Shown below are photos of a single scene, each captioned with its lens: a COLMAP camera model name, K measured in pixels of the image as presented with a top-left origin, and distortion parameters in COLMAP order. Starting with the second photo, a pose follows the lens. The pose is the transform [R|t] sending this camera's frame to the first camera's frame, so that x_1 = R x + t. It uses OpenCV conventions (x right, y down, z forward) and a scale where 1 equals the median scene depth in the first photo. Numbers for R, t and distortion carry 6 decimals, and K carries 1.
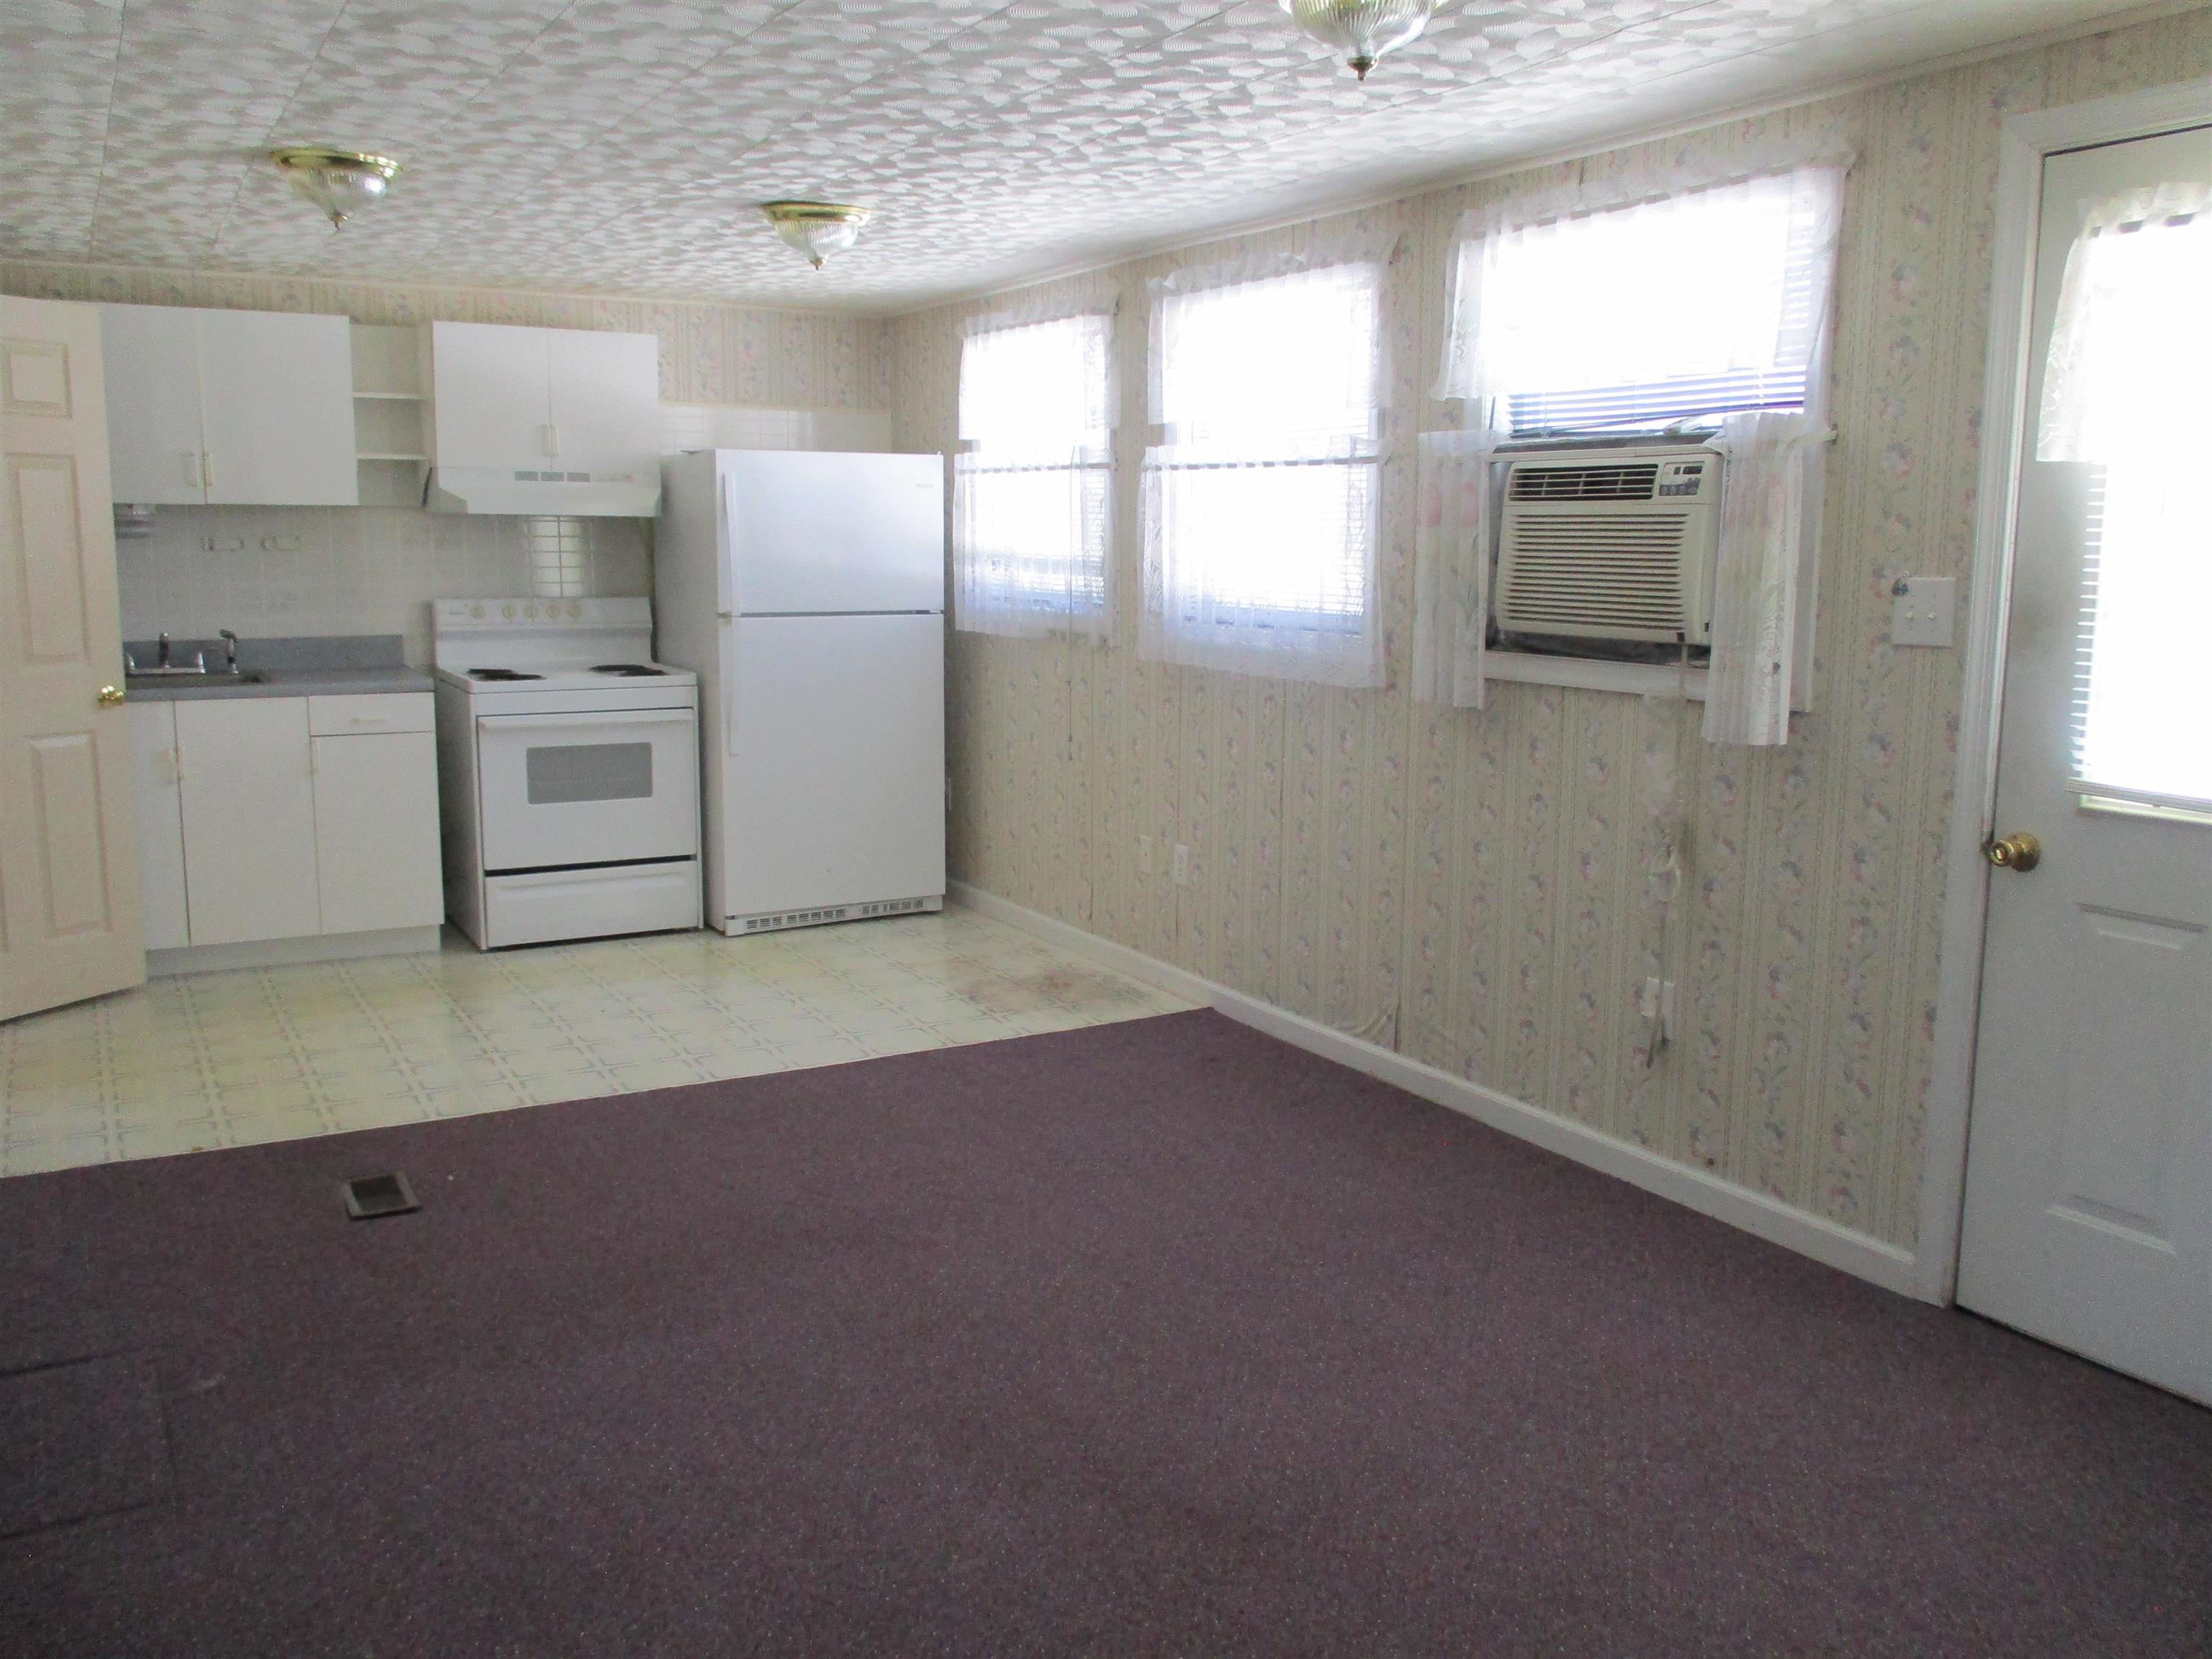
lens RADIAL K [[1837.0, 0, 1112.2], [0, 1837.0, 839.8], [0, 0, 1]] dist [-0.030349, 0.009895]
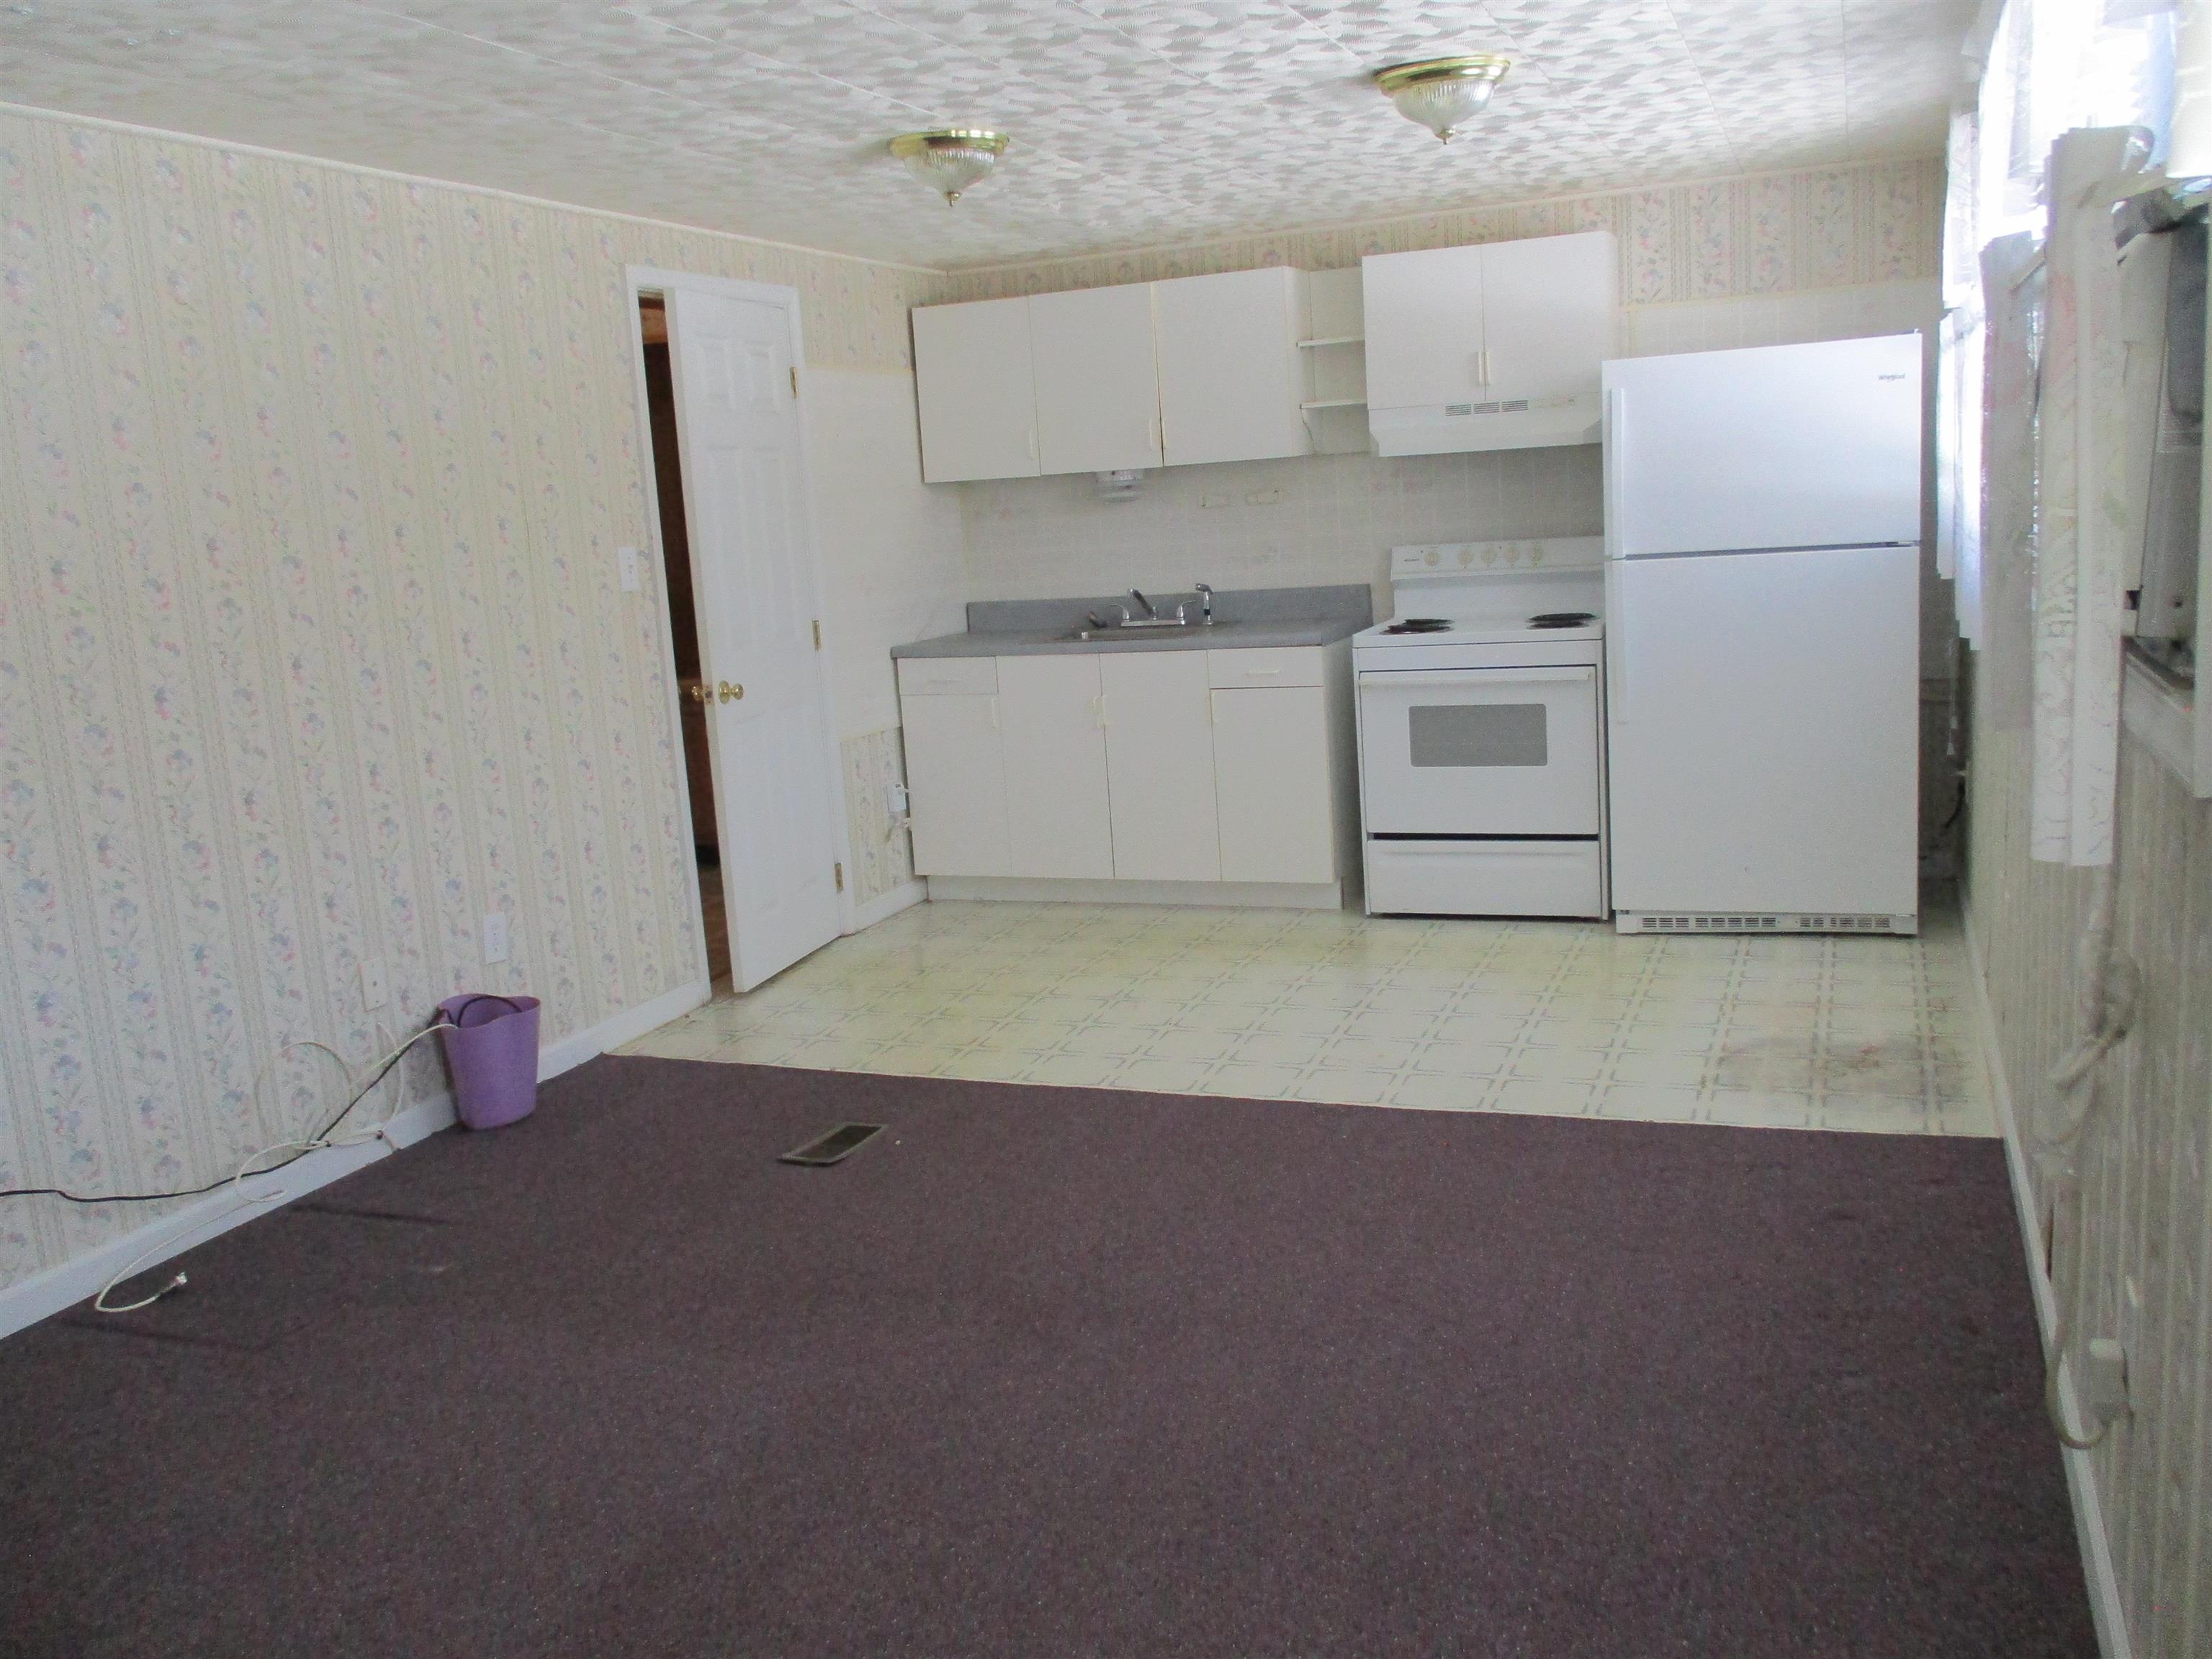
lens RADIAL K [[1837.0, 0, 1095.4], [0, 1837.0, 840.9], [0, 0, 1]] dist [-0.030349, 0.009895]
pose [[0.617491, 0.093986, -0.780943, 0.326126], [-0.056208, 0.995570, 0.075373, -0.044168], [0.784567, -0.002647, 0.620038, 0.298580]]
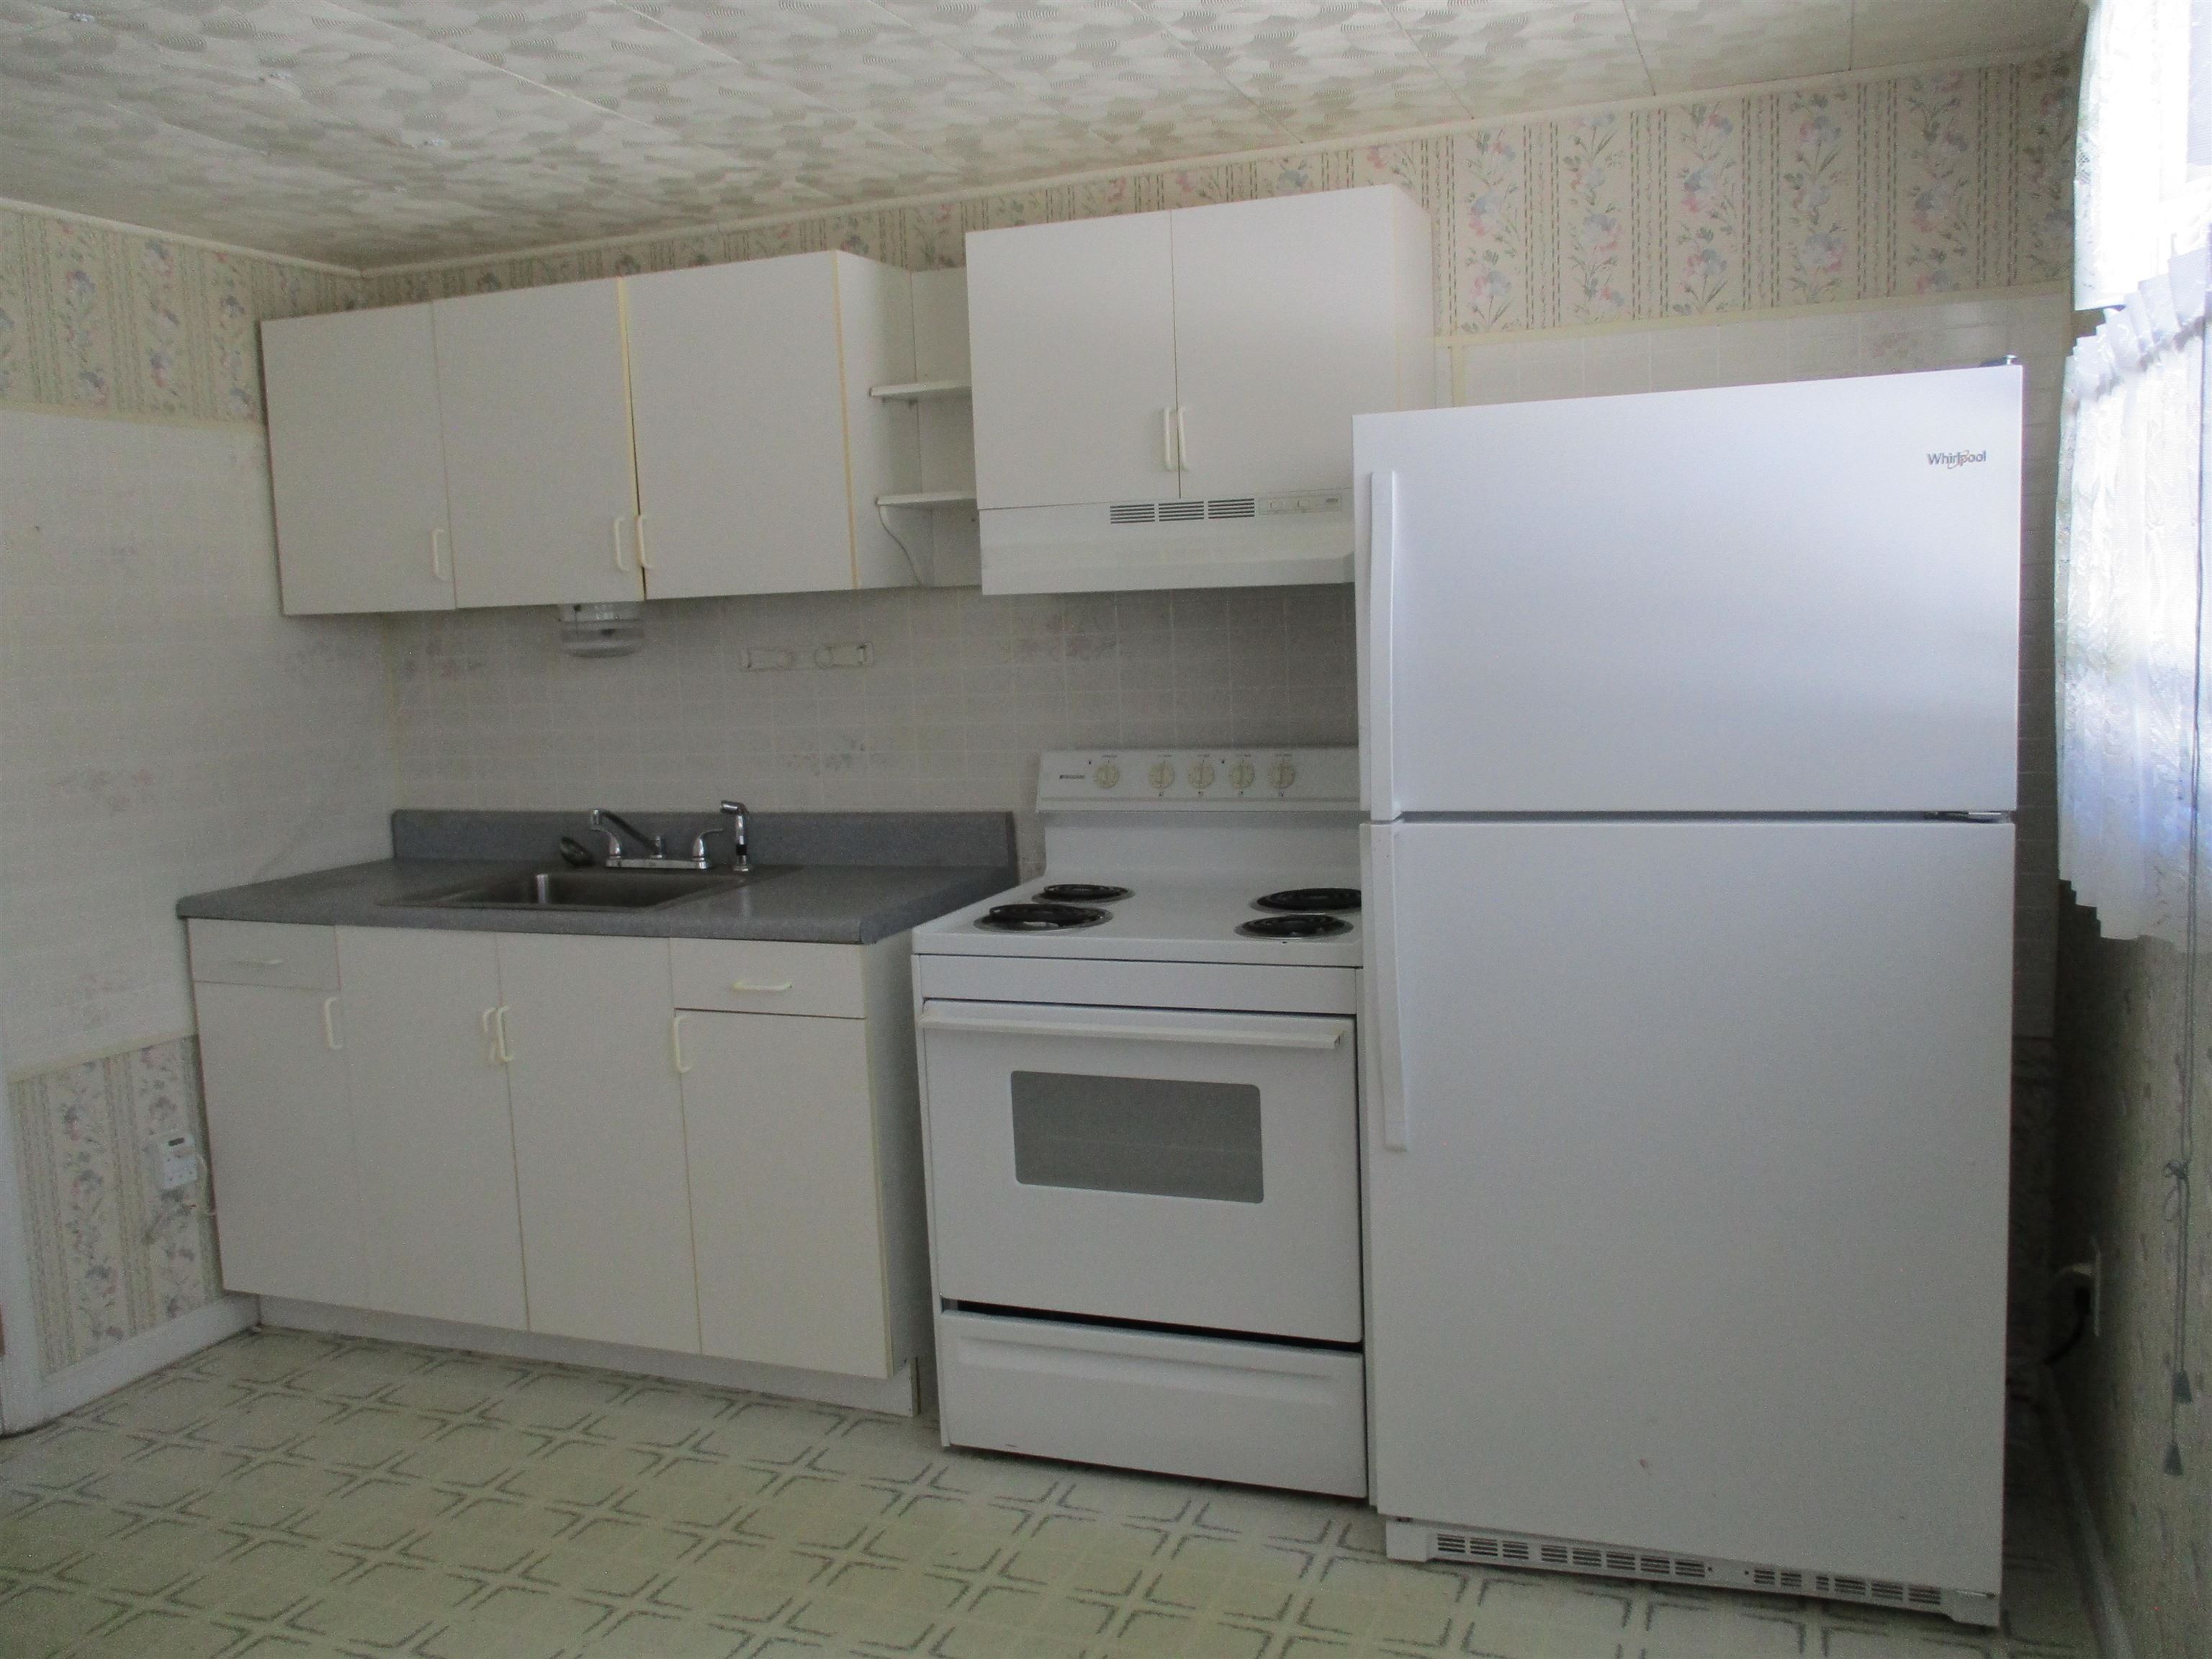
lens RADIAL K [[1837.0, 0, 1100.3], [0, 1837.0, 833.9], [0, 0, 1]] dist [-0.030349, 0.009895]
pose [[0.634633, 0.057473, -0.770674, 0.069697], [-0.083535, 0.996490, 0.005524, -0.119950], [0.768286, 0.060873, 0.637206, 0.717031]]
